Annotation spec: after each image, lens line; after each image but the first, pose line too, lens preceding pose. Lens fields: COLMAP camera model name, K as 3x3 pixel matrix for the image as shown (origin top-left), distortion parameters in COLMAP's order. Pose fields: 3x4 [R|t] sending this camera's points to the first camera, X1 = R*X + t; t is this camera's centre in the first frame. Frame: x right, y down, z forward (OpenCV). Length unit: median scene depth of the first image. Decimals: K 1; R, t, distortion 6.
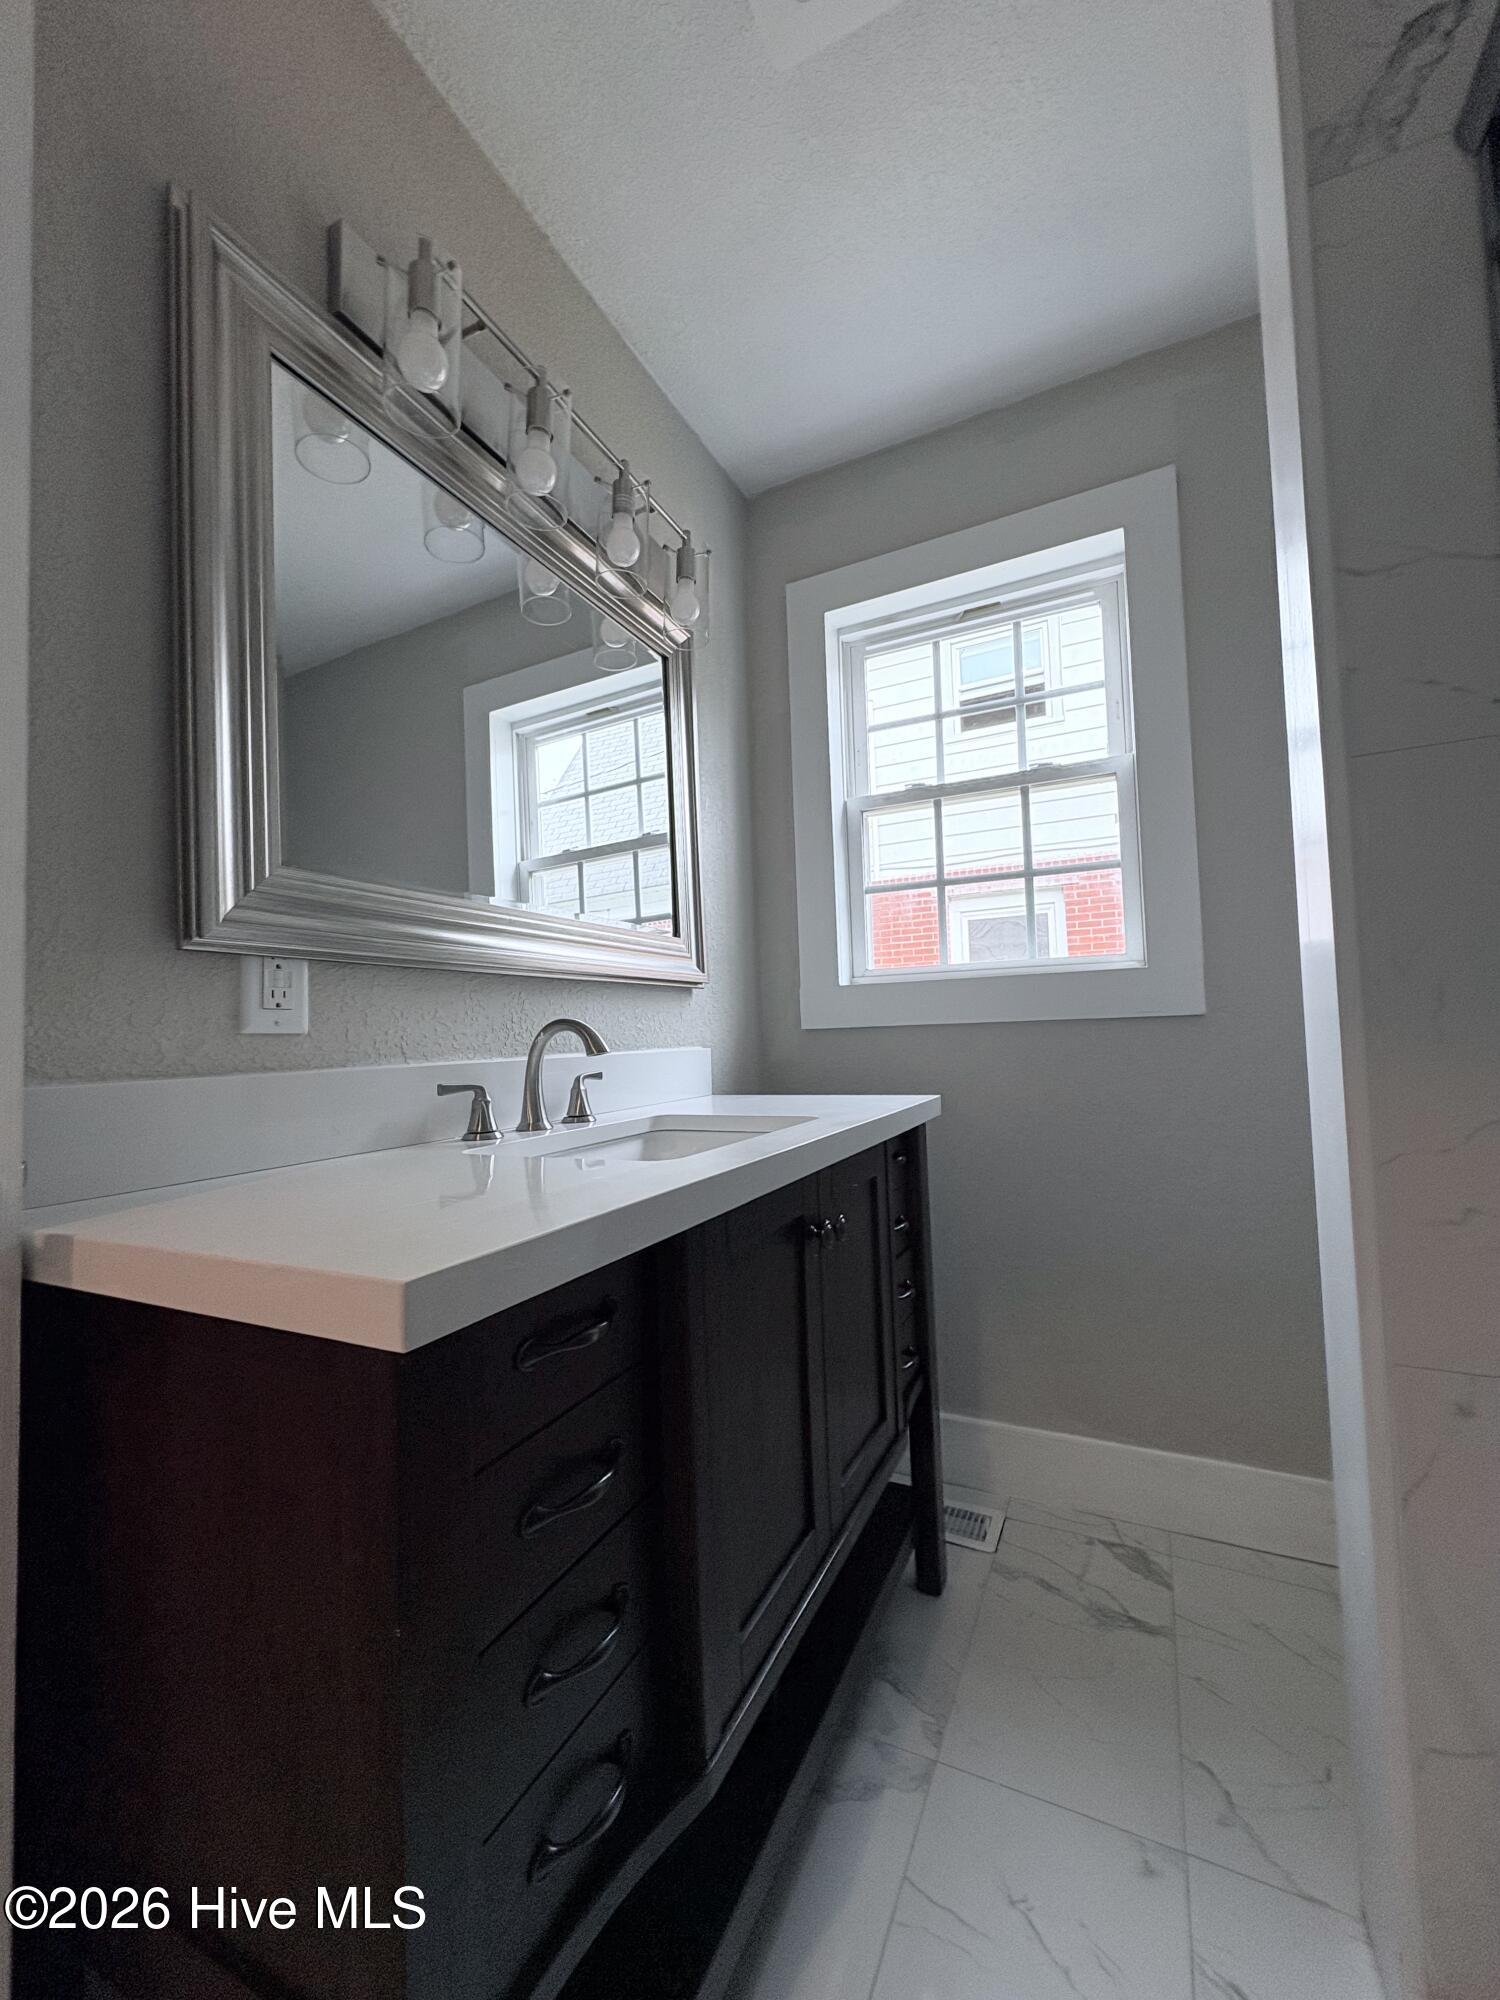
lens RADIAL K [[795.2, 0, 748.6], [0, 795.2, 1000.6], [0, 0, 1]] dist [-0.000659, 0.000222]
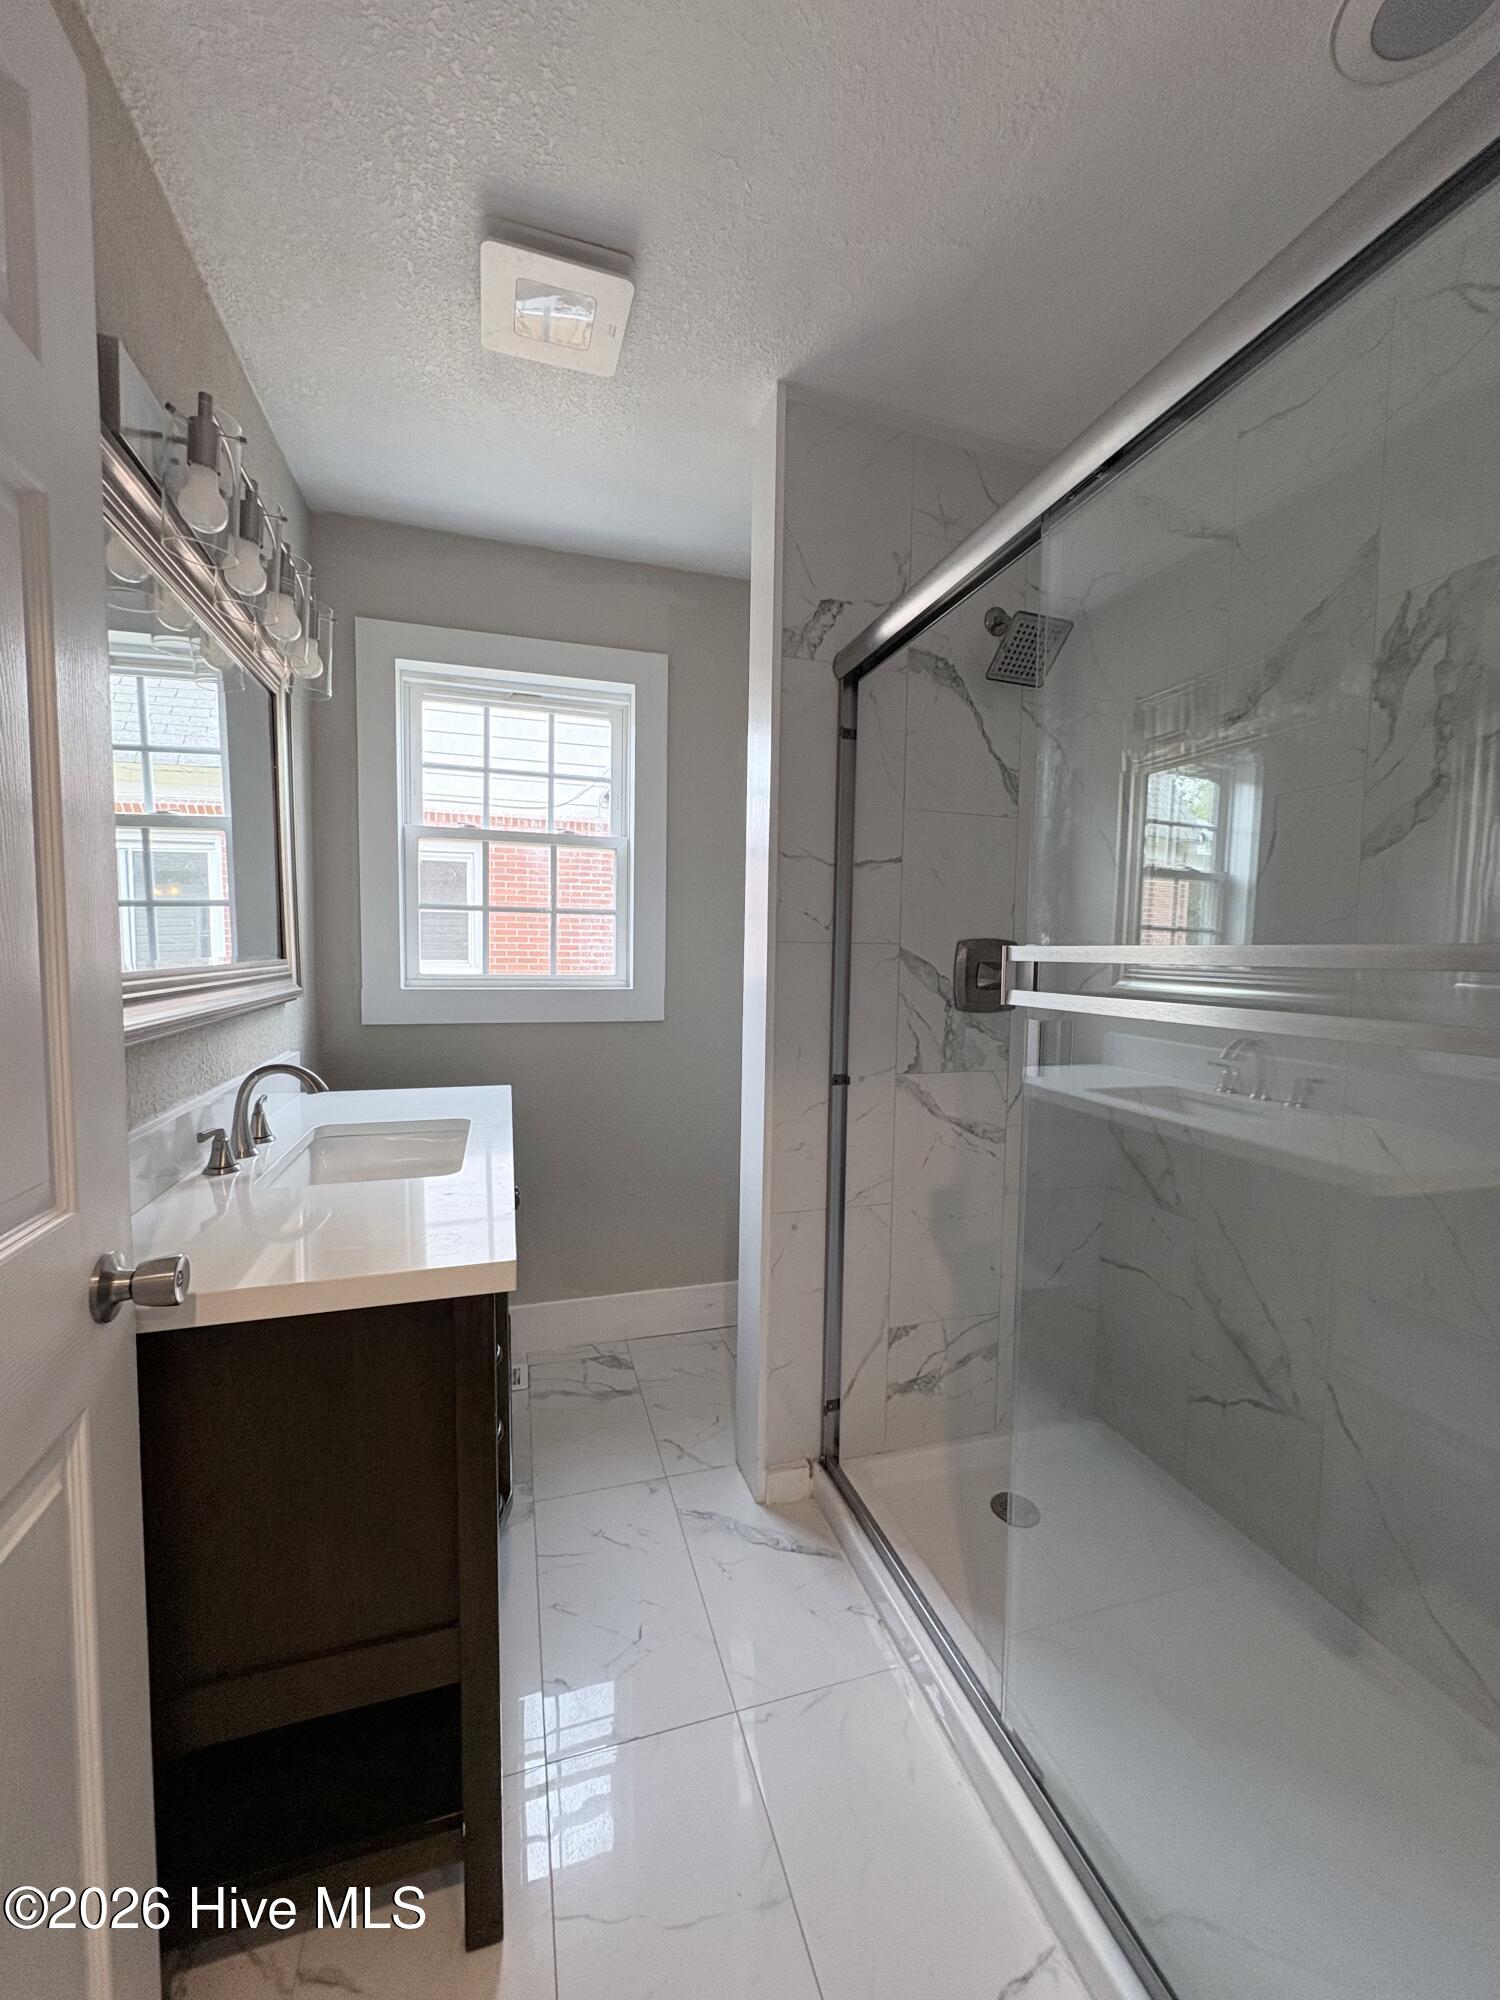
lens RADIAL K [[795.2, 0, 755.1], [0, 795.2, 1003.8], [0, 0, 1]] dist [-0.000659, 0.000222]
pose [[0.723009, -0.004615, 0.690823, -0.392237], [-0.070585, 0.994251, 0.080516, -0.157597], [-0.687223, -0.106976, 0.718526, -0.264441]]
